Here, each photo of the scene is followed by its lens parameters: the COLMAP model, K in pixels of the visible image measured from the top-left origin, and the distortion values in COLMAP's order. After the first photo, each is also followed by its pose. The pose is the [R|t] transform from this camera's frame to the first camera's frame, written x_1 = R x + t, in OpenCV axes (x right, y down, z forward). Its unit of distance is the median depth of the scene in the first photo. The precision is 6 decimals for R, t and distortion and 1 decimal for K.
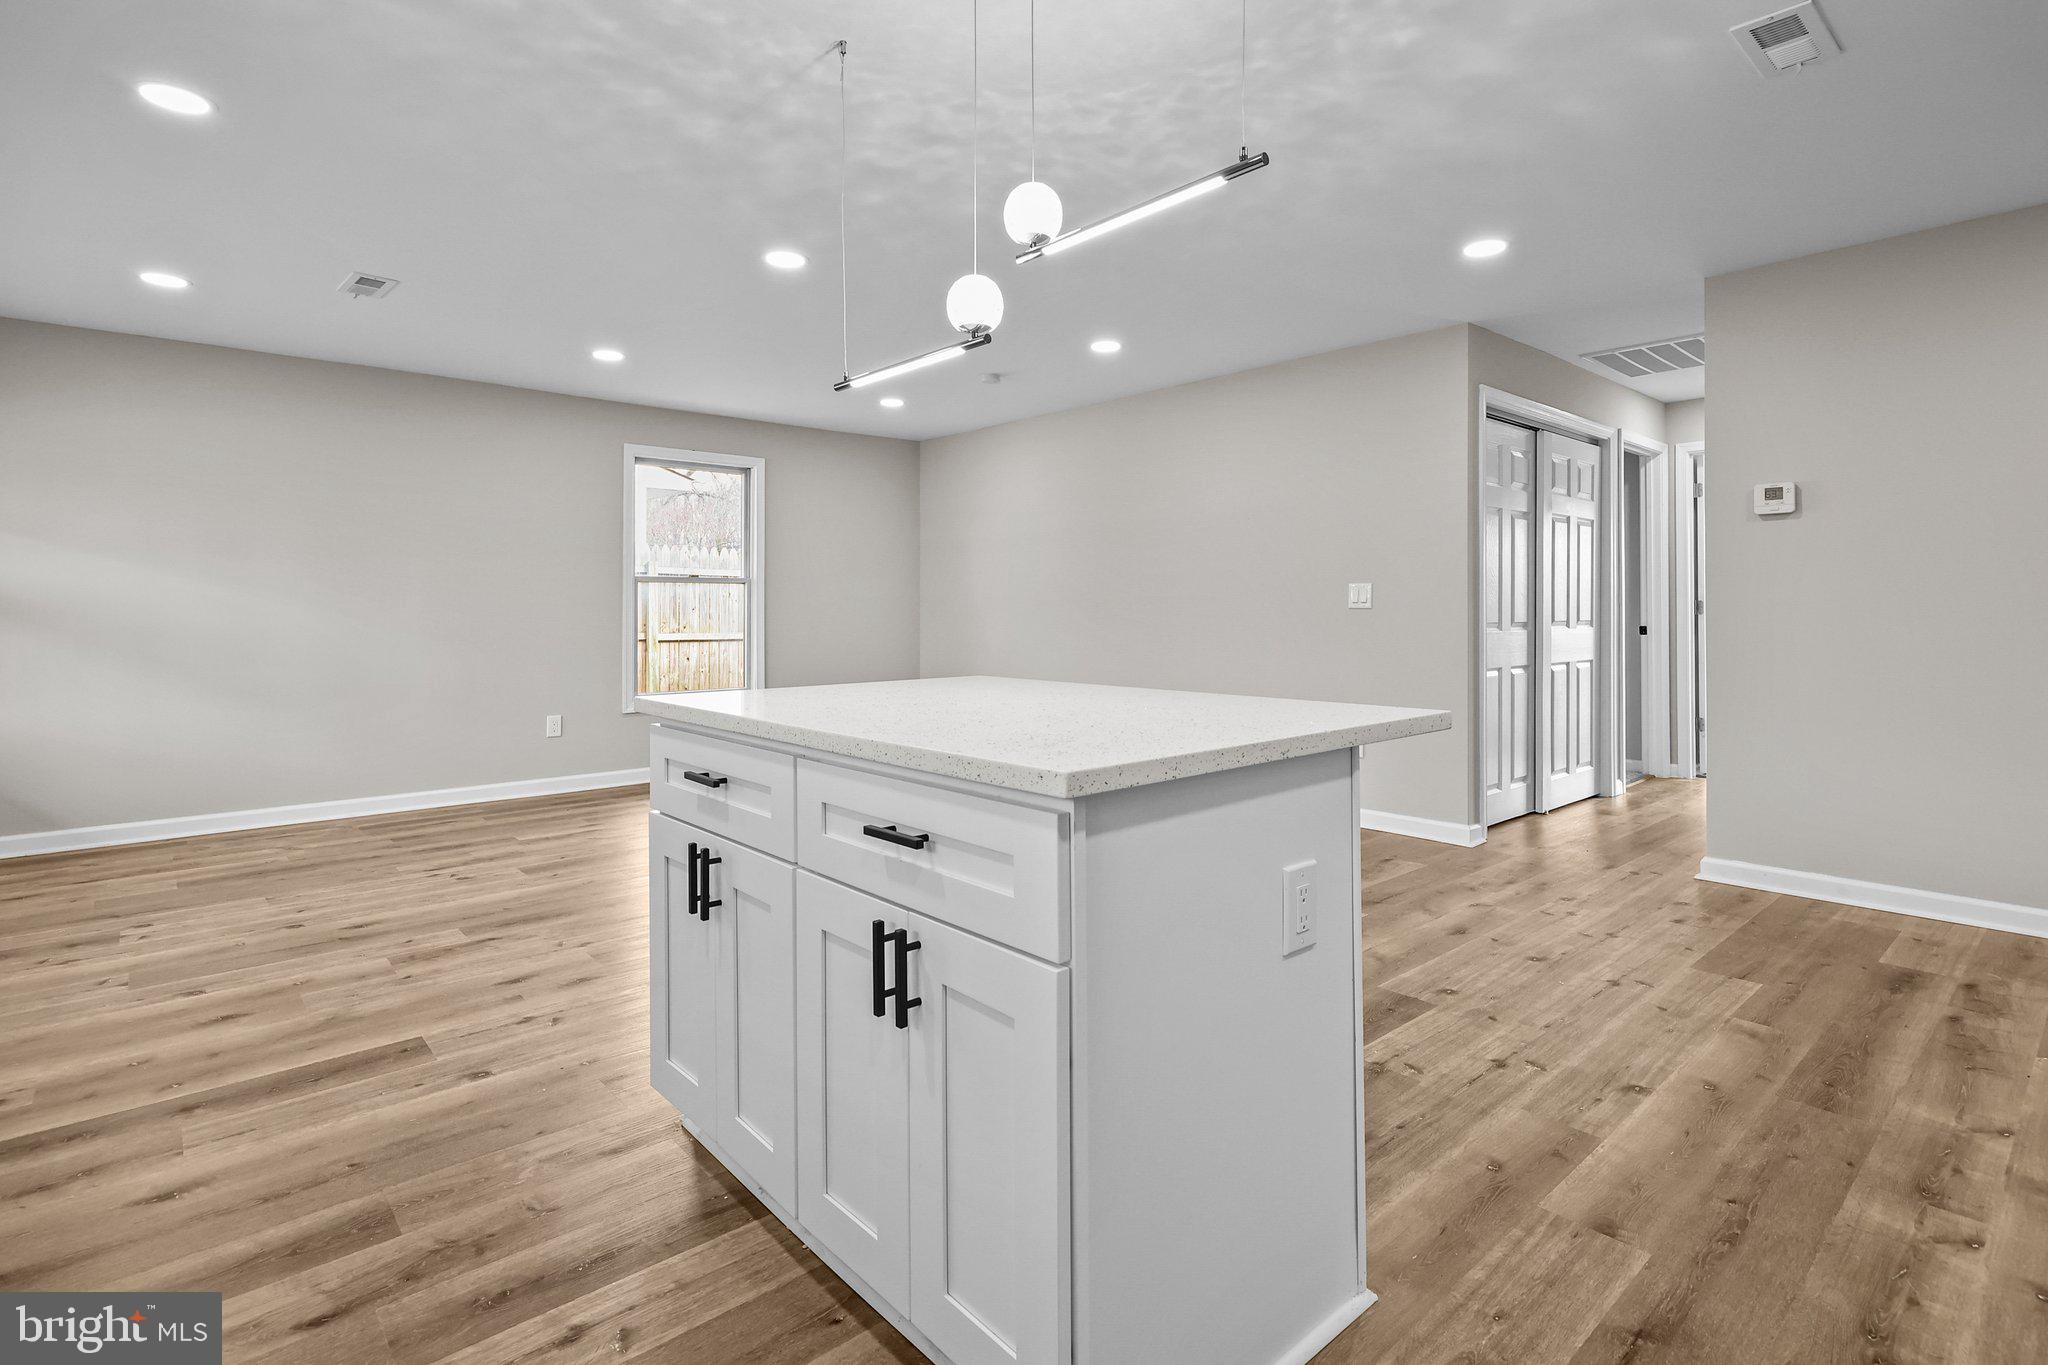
lens RADIAL K [[994.5, 0, 1023.0], [0, 994.5, 603.5], [0, 0, 1]] dist [-0.000805, 0.001022]
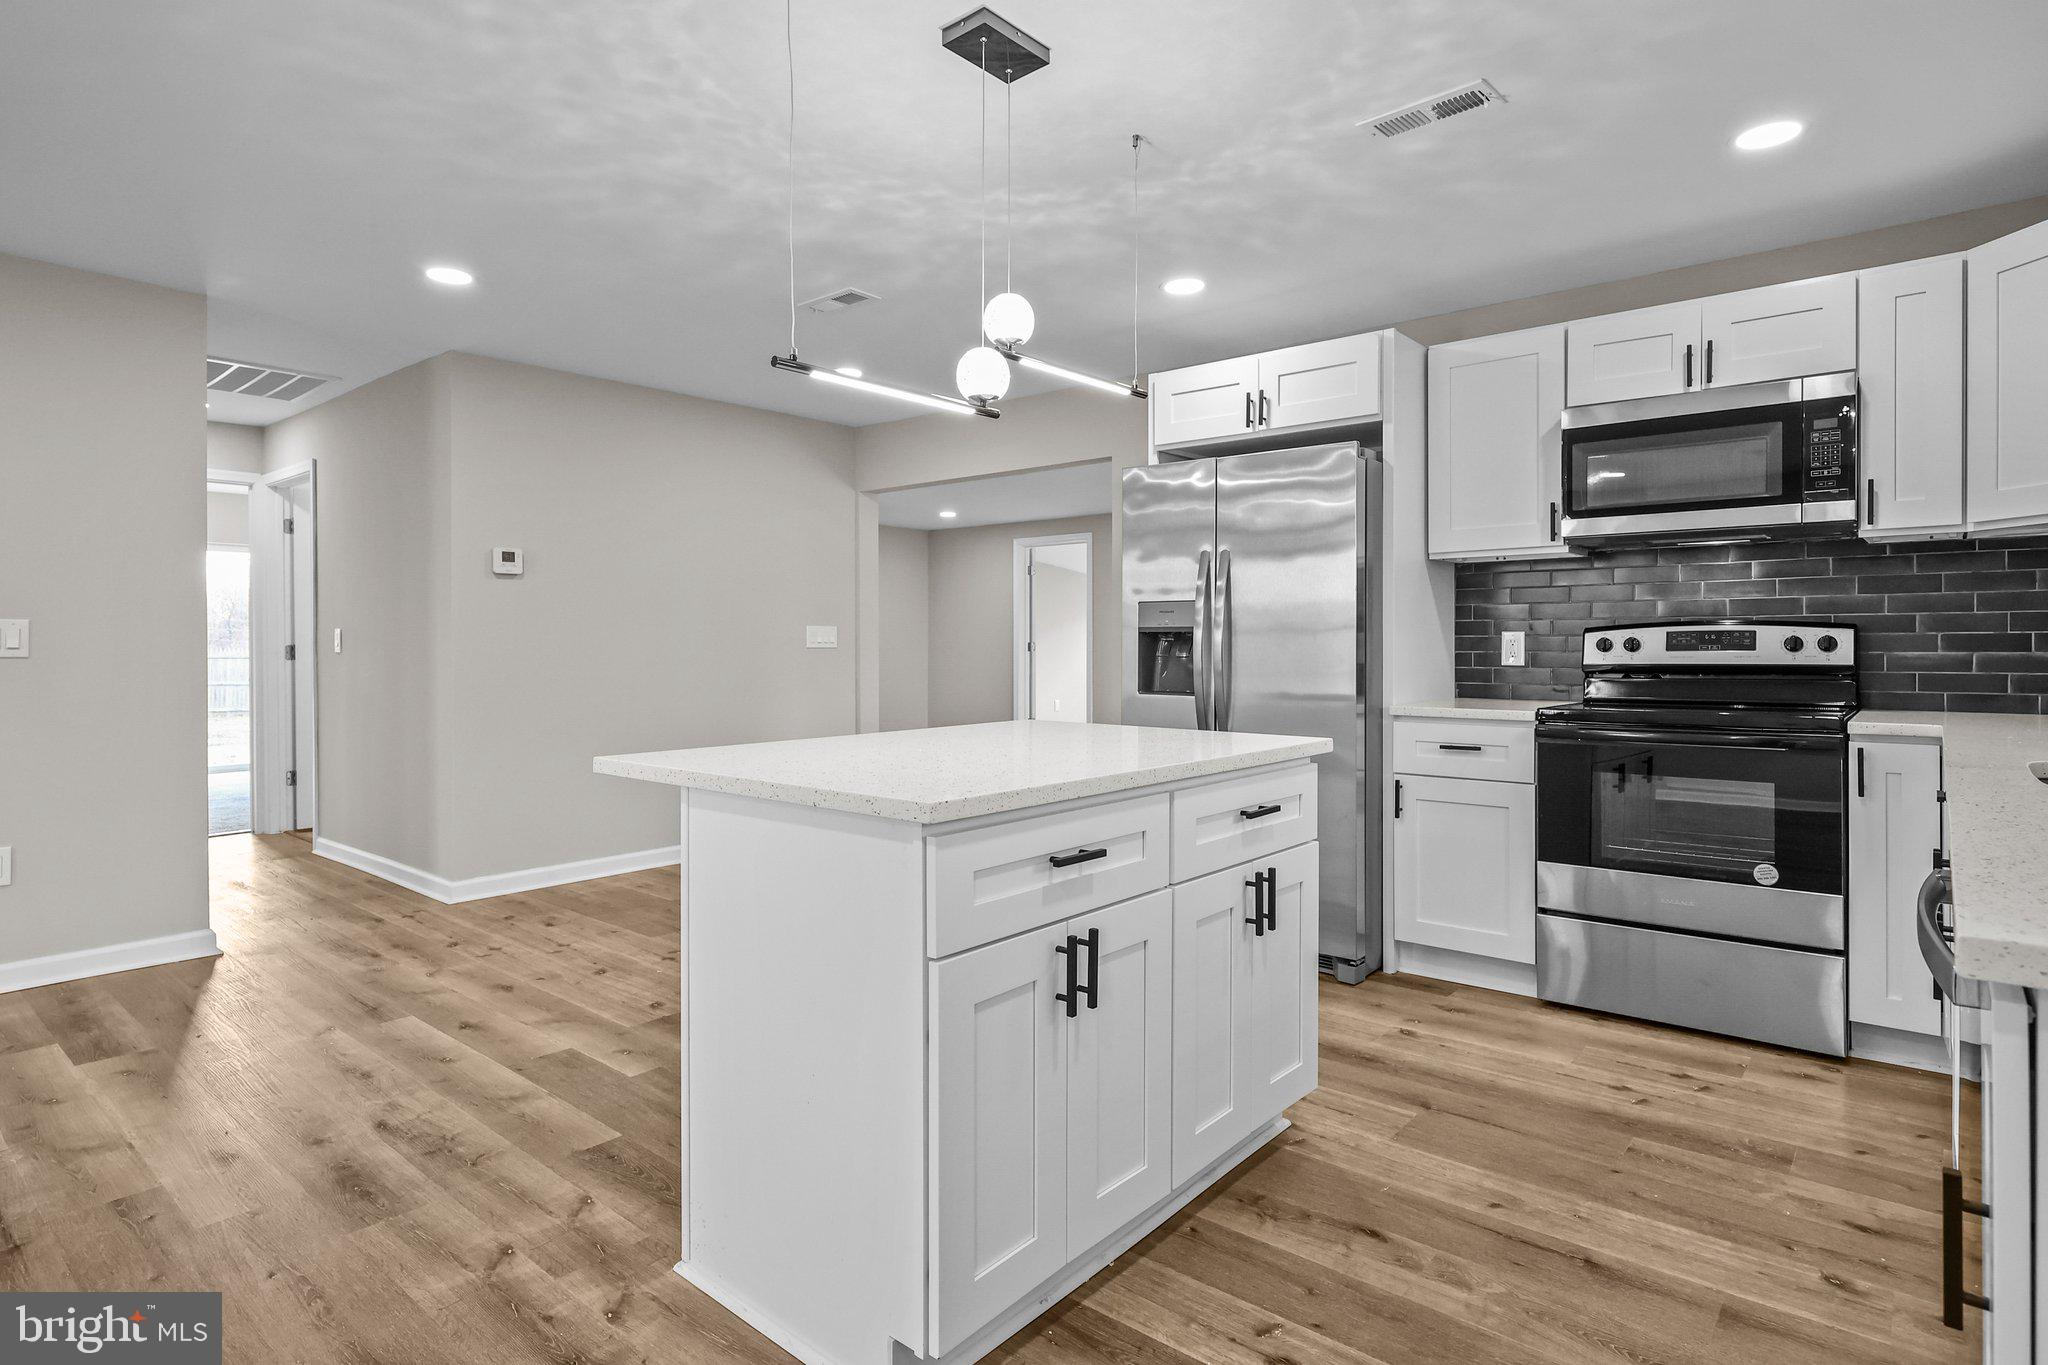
lens RADIAL K [[1084.3, 0, 1047.0], [0, 1084.3, 651.4], [0, 0, 1]] dist [0.001296, 0.004306]
pose [[-0.152908, -0.004892, 0.988228, -0.975542], [-0.003153, 0.999985, 0.004463, -0.009564], [-0.988235, -0.002434, -0.152921, 0.900132]]
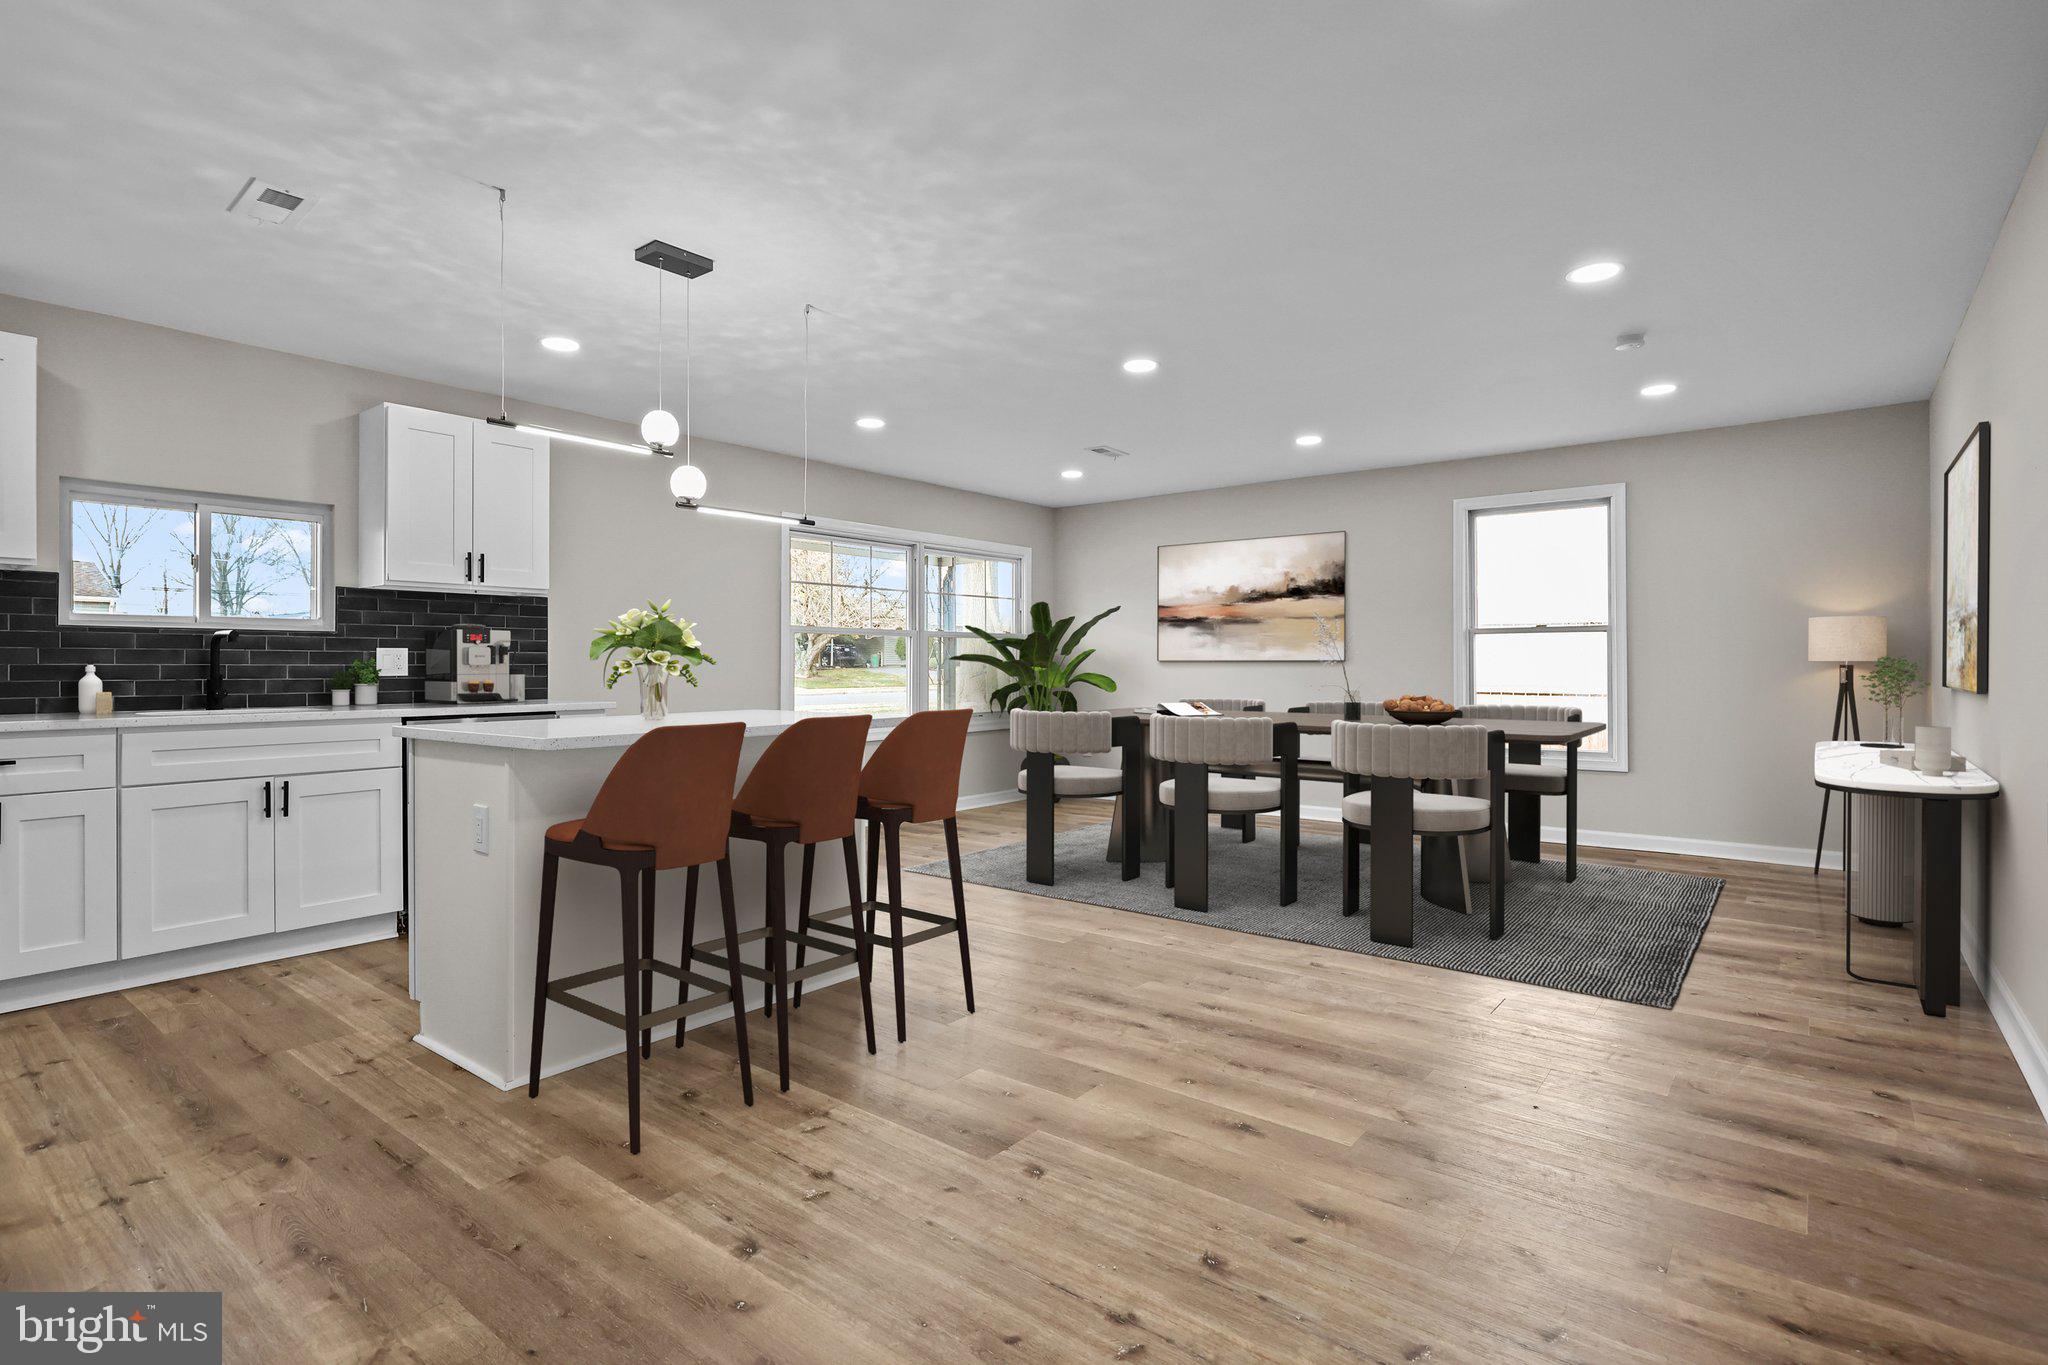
lens RADIAL K [[994.5, 0, 1035.4], [0, 994.5, 657.9], [0, 0, 1]] dist [-0.000805, 0.001022]
pose [[0.182158, -0.004074, -0.983261, 1.390298], [0.008243, 0.999963, -0.002616, 0.003618], [0.983235, -0.007629, 0.182185, 1.028415]]
